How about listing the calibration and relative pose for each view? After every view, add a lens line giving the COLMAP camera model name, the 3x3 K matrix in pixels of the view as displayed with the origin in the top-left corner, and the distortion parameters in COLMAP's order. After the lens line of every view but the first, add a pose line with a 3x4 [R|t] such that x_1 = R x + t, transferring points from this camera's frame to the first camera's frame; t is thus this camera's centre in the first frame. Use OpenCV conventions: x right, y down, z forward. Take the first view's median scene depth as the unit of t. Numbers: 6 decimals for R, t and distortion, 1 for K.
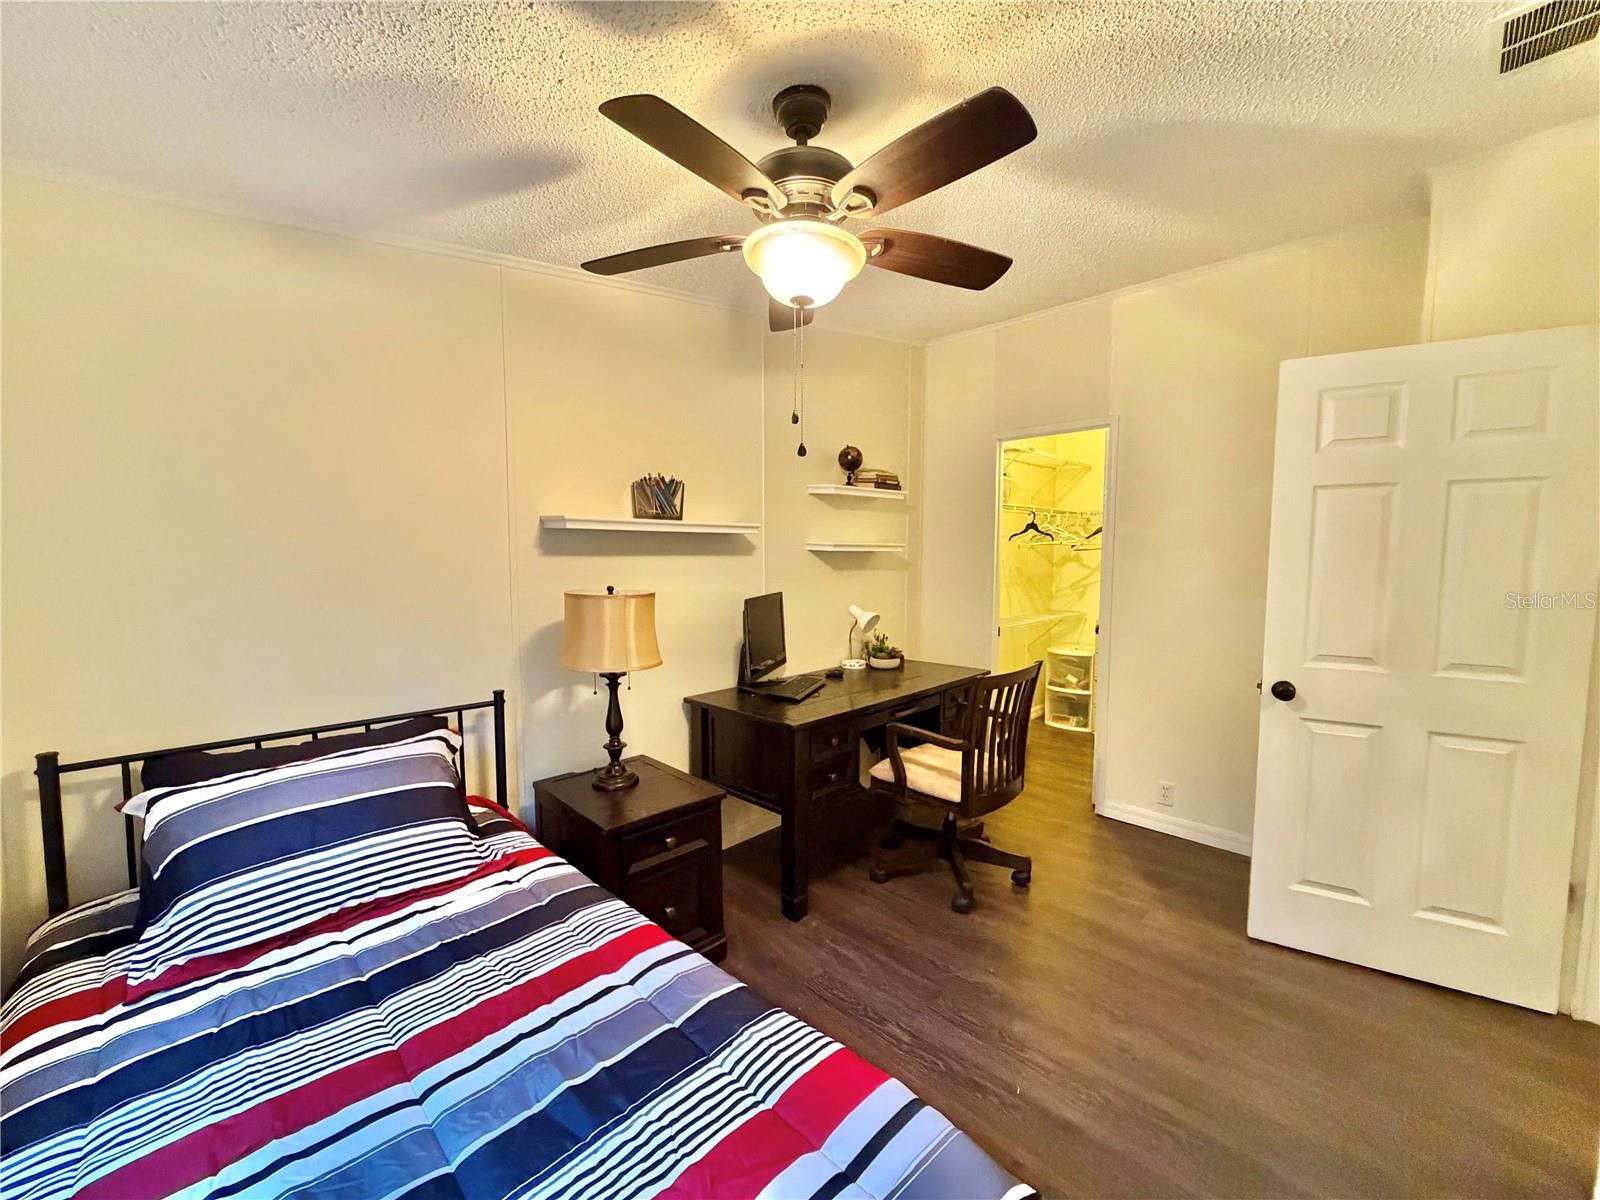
lens RADIAL K [[640.4, 0, 792.2], [0, 640.4, 600.4], [0, 0, 1]] dist [0.001947, 0.000163]
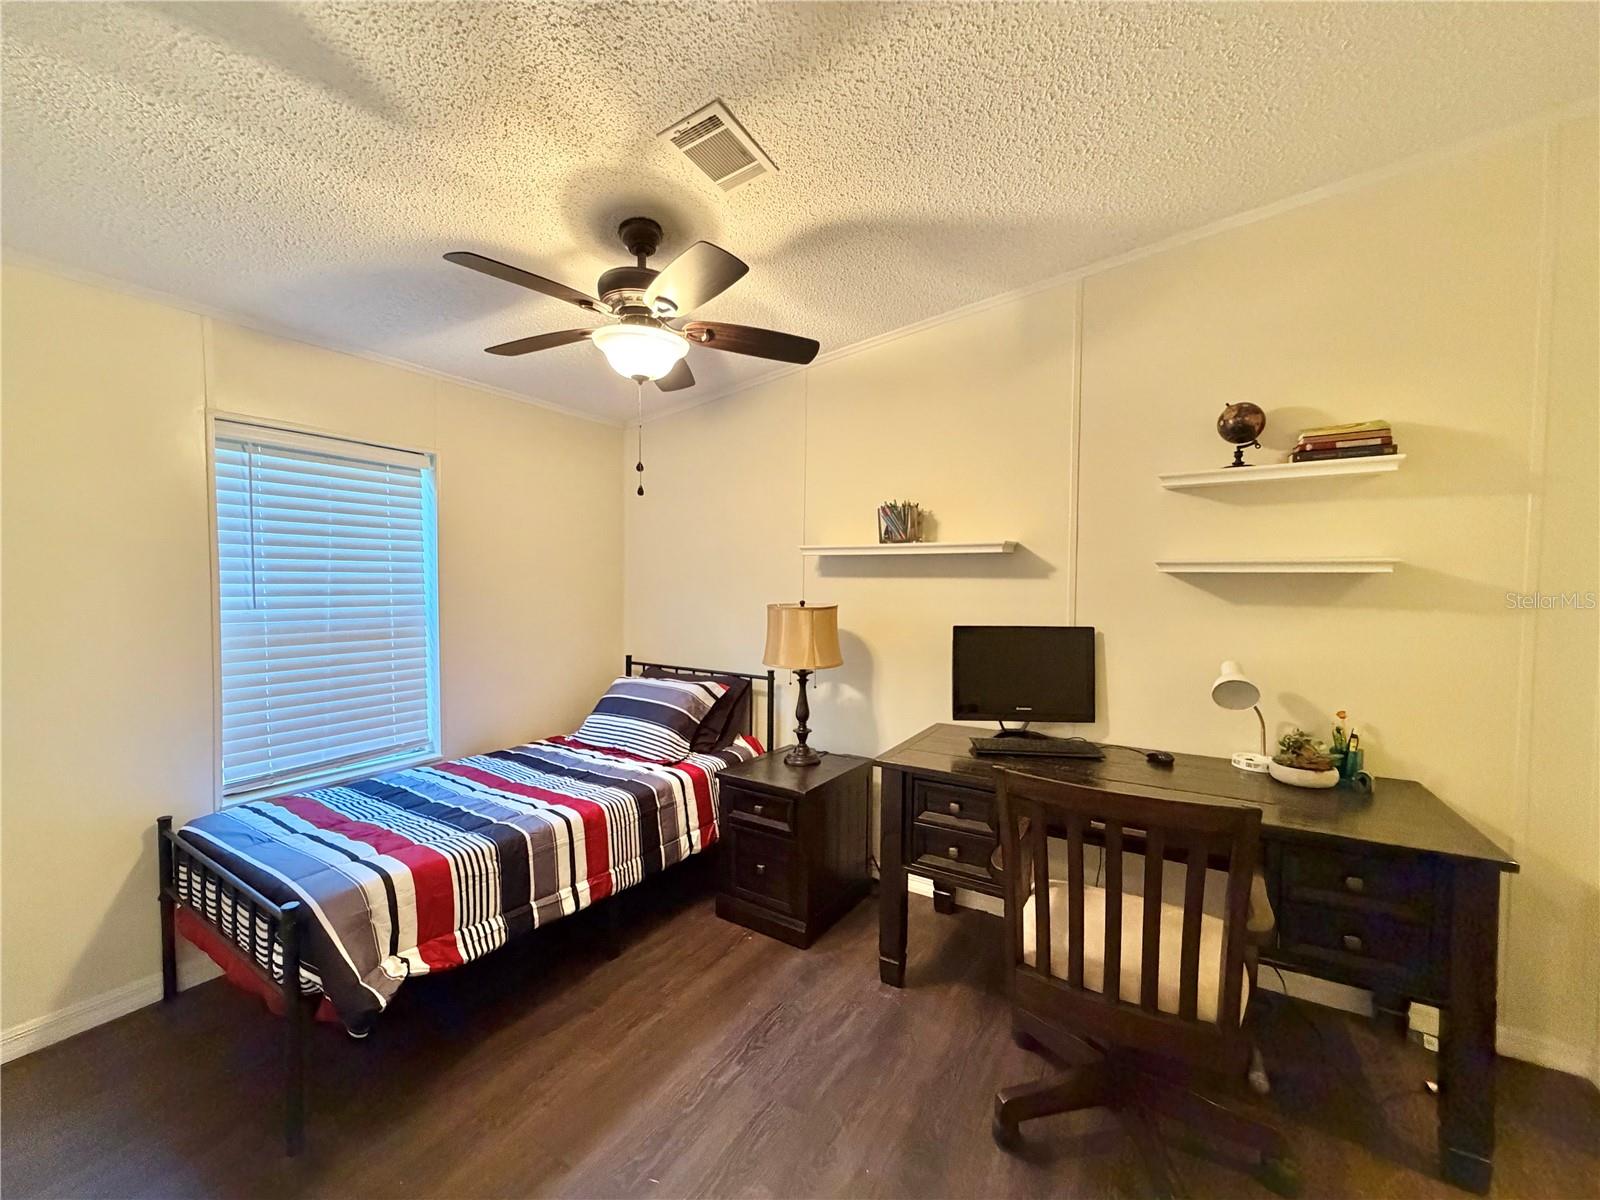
lens RADIAL K [[640.4, 0, 792.2], [0, 640.4, 600.4], [0, 0, 1]] dist [0.001947, 0.000163]
pose [[0.224754, 0.033591, -0.973836, 0.907250], [-0.080334, 0.996642, 0.015837, -0.039989], [0.971098, 0.074673, 0.226698, 0.687175]]
